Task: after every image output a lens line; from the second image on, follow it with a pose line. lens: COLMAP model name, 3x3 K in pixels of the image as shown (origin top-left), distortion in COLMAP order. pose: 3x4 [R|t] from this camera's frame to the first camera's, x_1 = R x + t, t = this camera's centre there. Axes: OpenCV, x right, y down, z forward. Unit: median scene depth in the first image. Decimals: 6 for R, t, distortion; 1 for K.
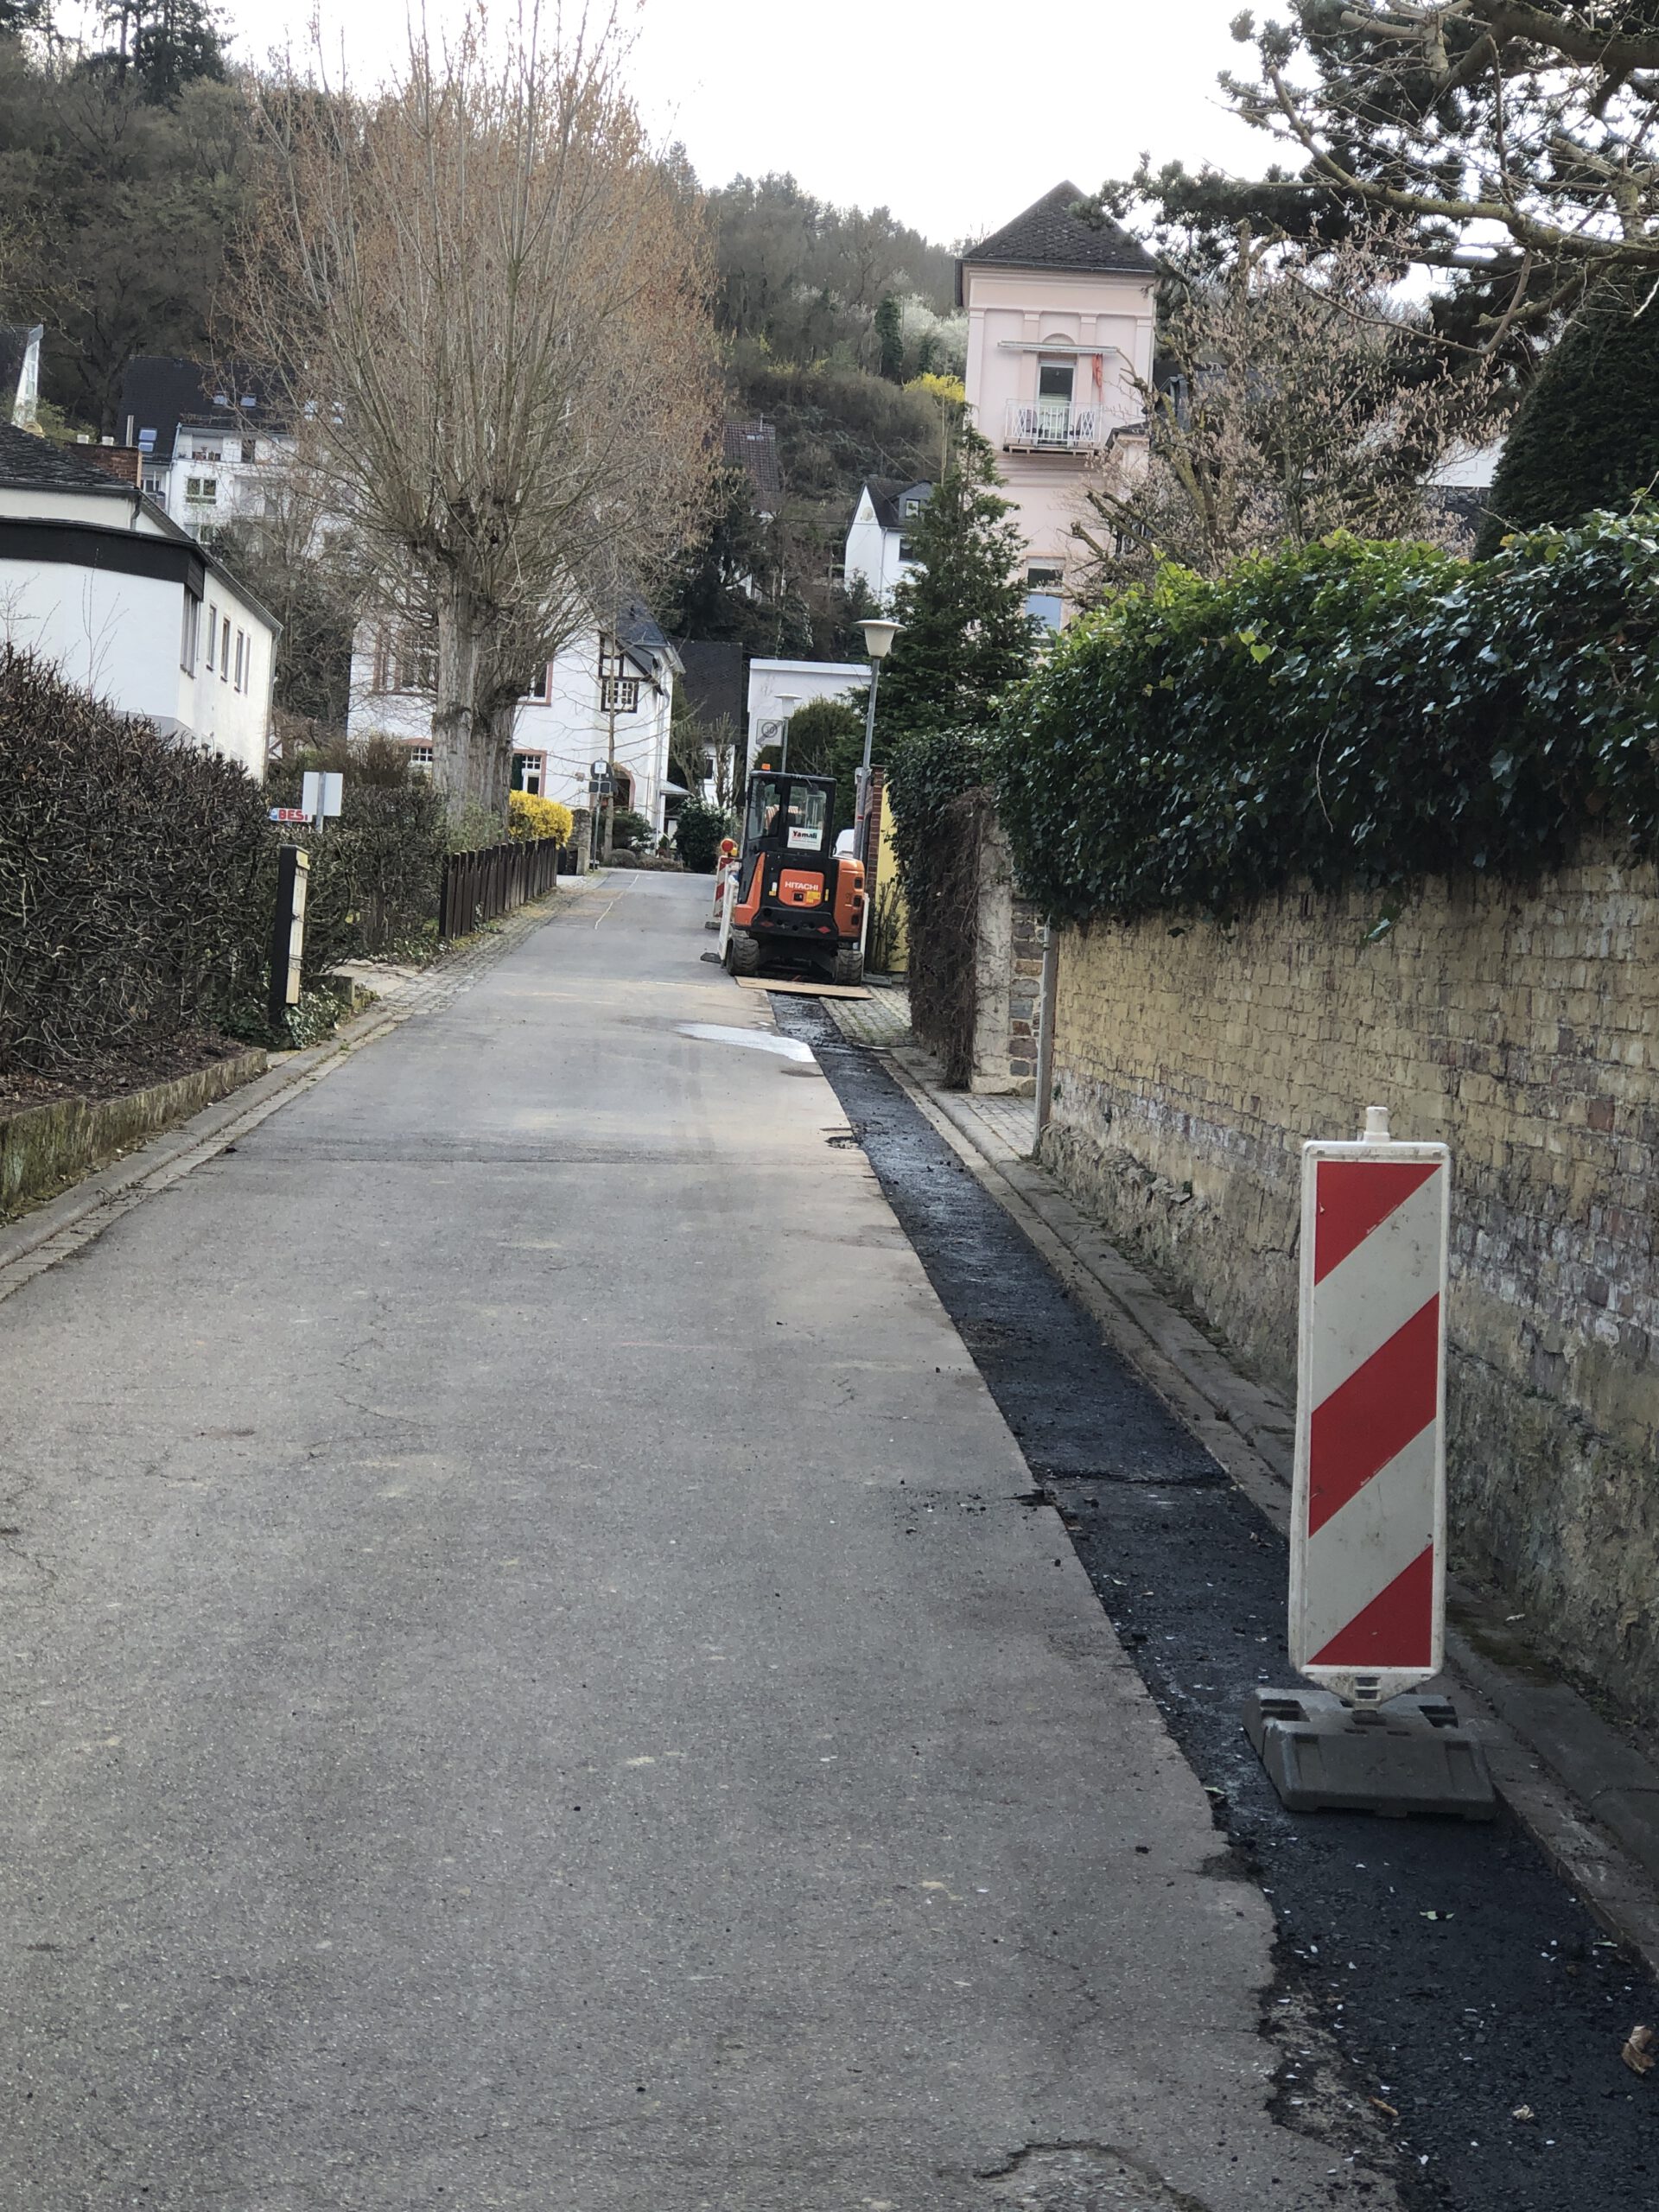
lens RADIAL K [[4140.9, 0, 829.5], [0, 4140.9, 1106.0], [0, 0, 1]] dist [-0.027005, -0.091897]
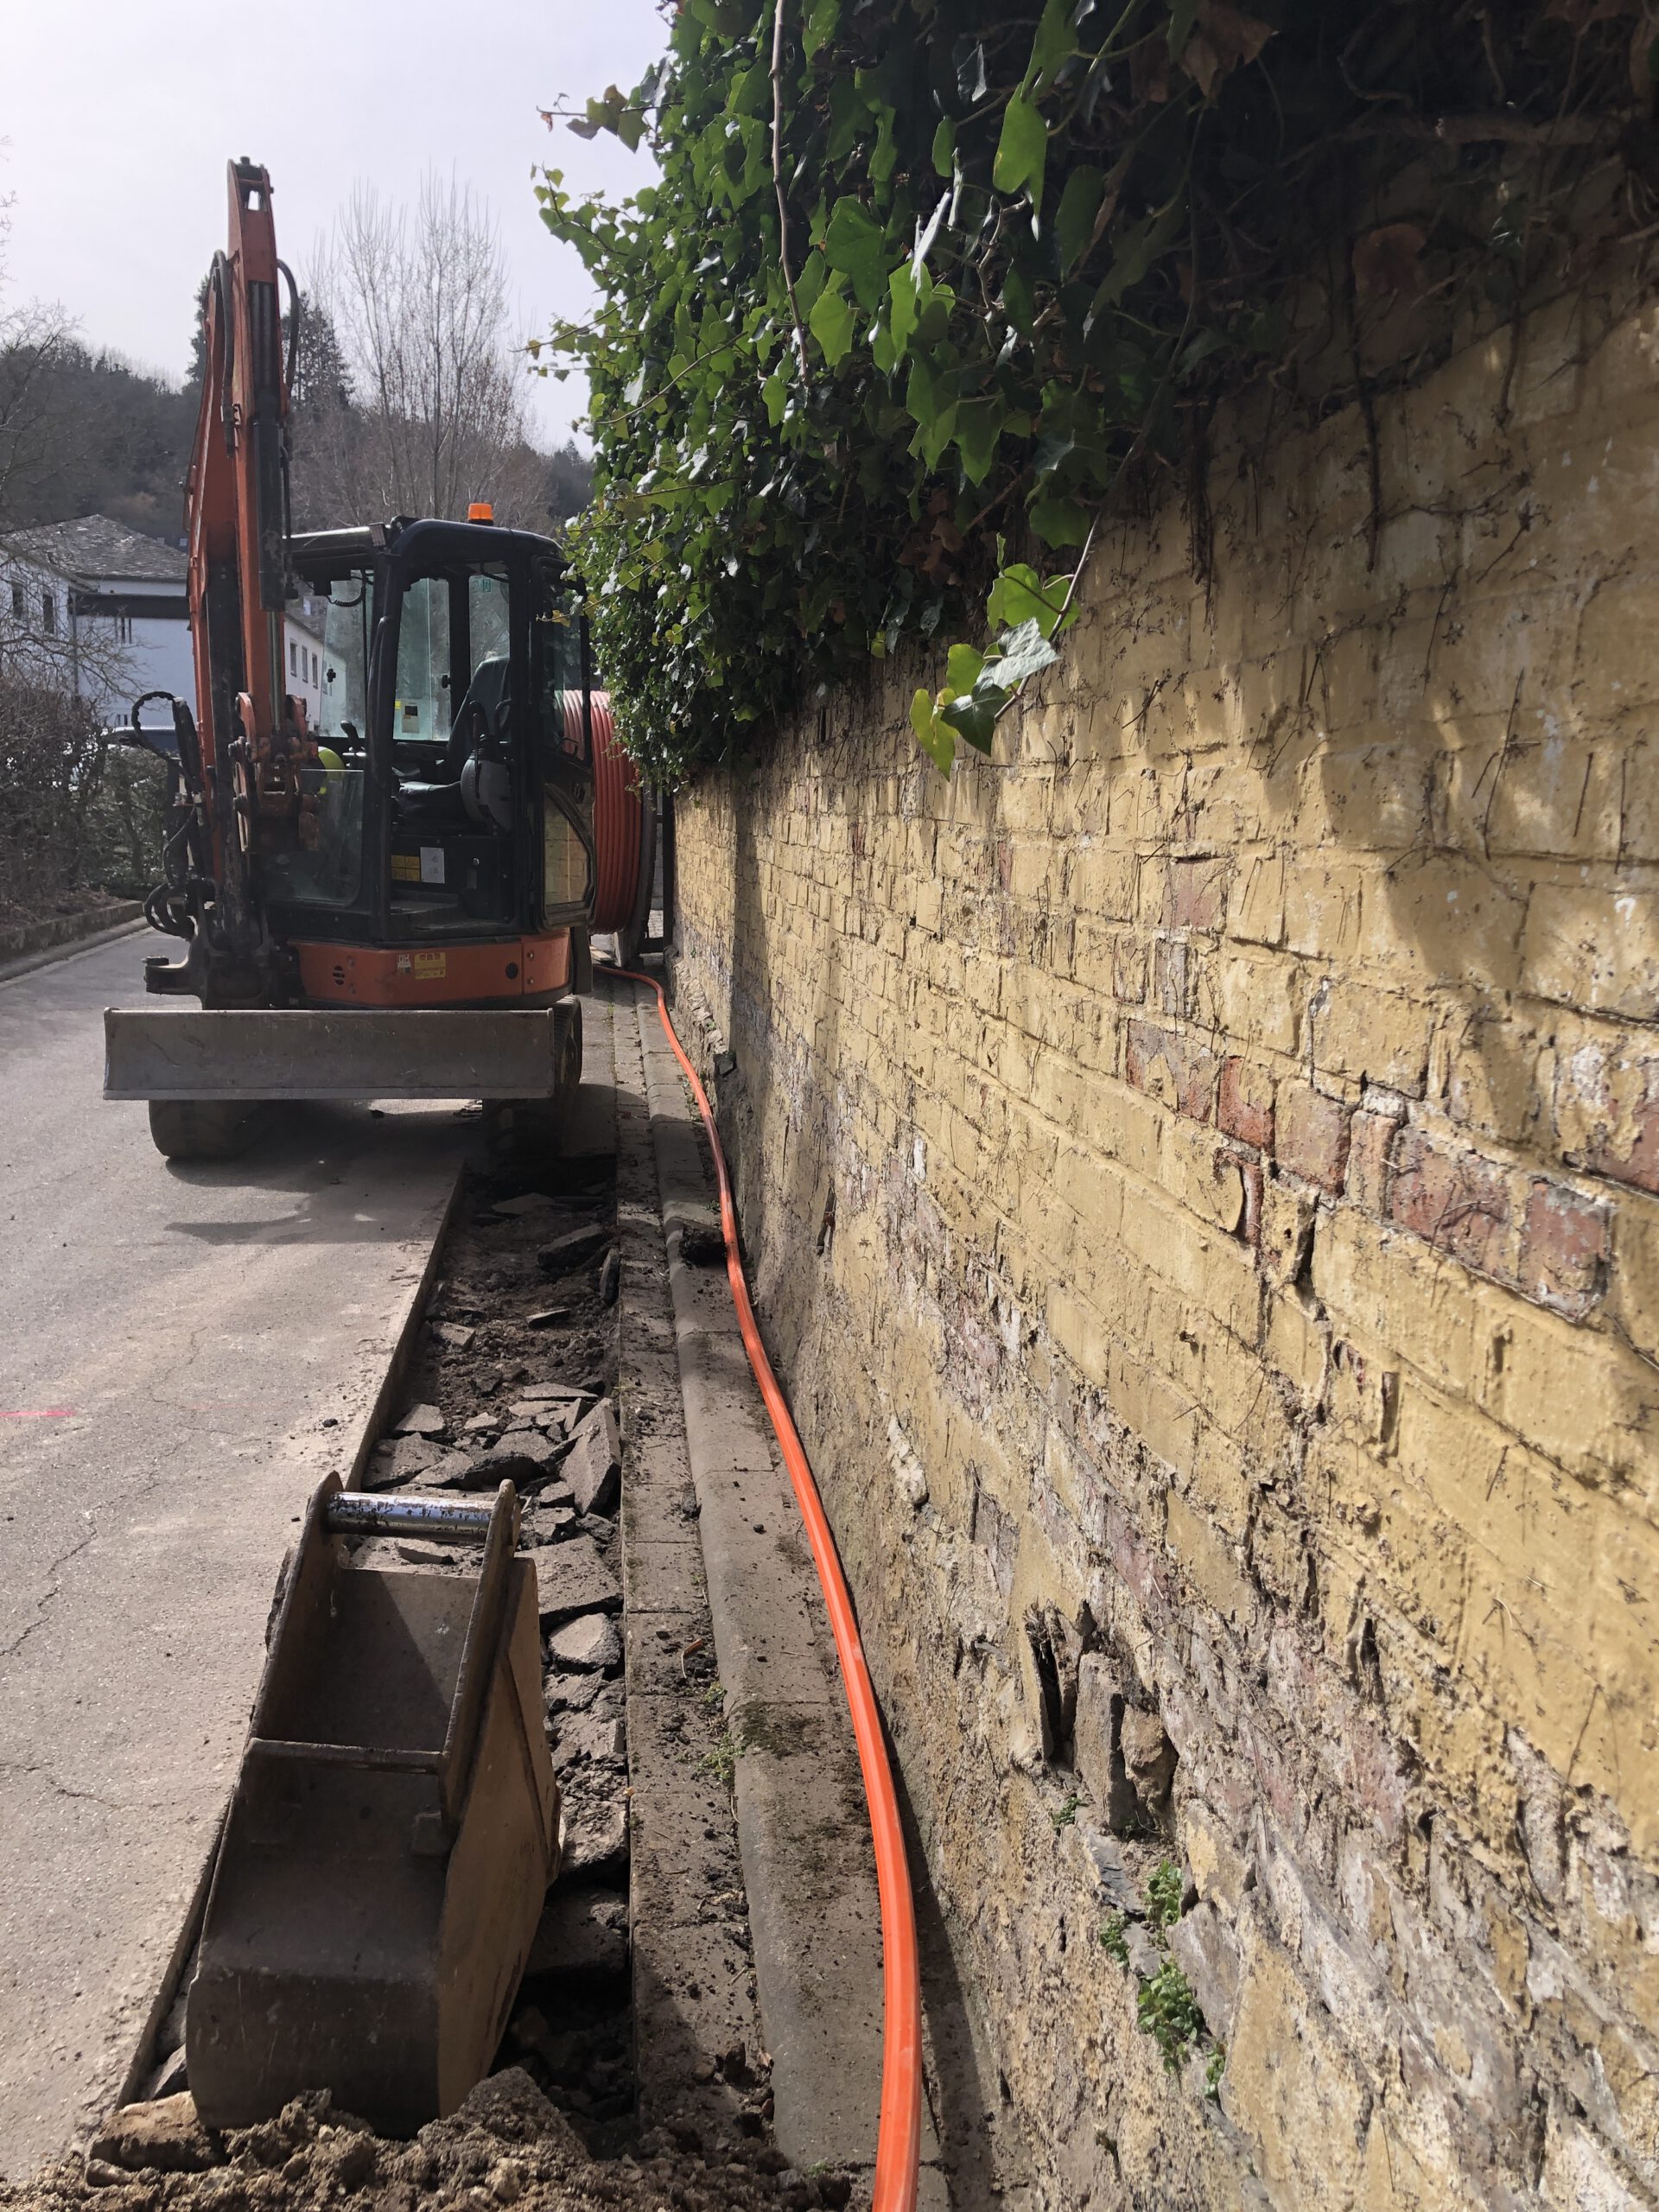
lens RADIAL K [[1806.6, 0, 771.4], [0, 1806.6, 1103.9], [0, 0, 1]] dist [0.011009, -0.034022]
pose [[0.997639, -0.040933, 0.055145, 0.040419], [0.034001, 0.992038, 0.121260, -0.010652], [-0.059670, -0.119099, 0.991088, 0.321732]]
